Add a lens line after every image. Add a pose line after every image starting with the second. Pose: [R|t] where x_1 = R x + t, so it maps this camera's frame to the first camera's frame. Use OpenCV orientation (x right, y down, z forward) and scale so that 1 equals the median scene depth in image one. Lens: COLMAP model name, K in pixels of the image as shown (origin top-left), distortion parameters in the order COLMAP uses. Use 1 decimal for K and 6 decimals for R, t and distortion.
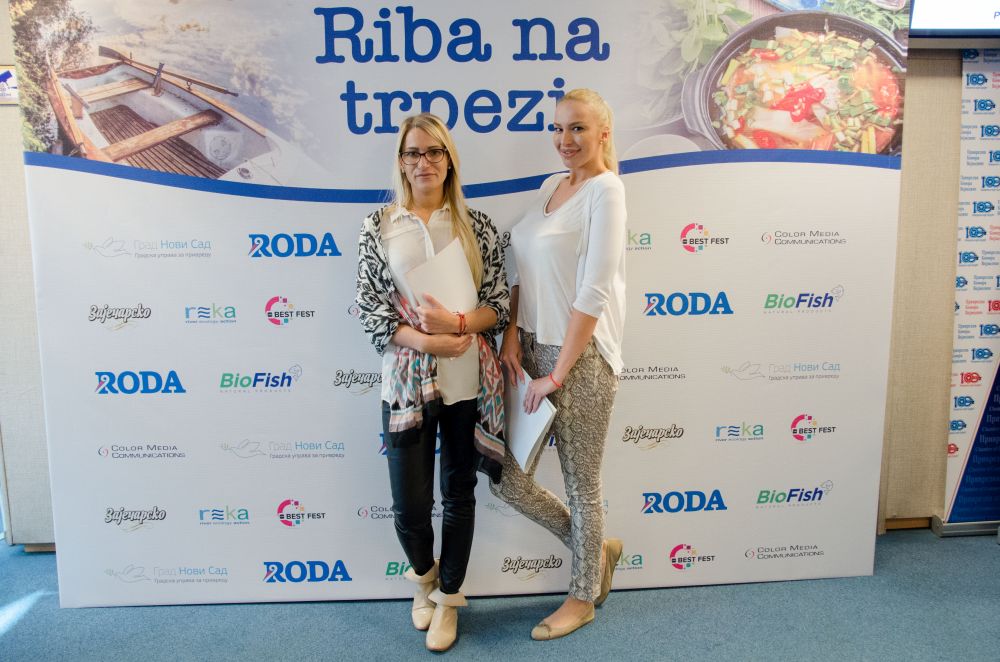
lens RADIAL K [[770.6, 0, 532.7], [0, 770.6, 325.7], [0, 0, 1]] dist [-0.108109, 0.095184]
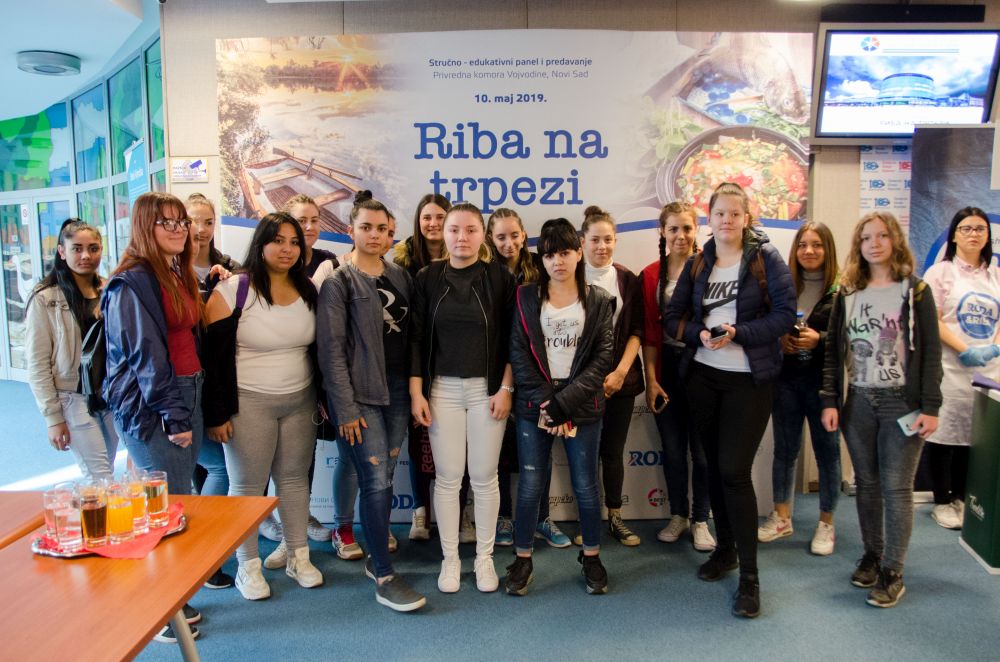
lens RADIAL K [[741.7, 0, 519.0], [0, 741.7, 352.8], [0, 0, 1]] dist [-0.105847, 0.072015]
pose [[0.999480, 0.009834, -0.030706, -0.026821], [-0.010442, 0.999751, -0.019710, 0.068116], [0.030504, 0.020020, 0.999334, -0.455368]]
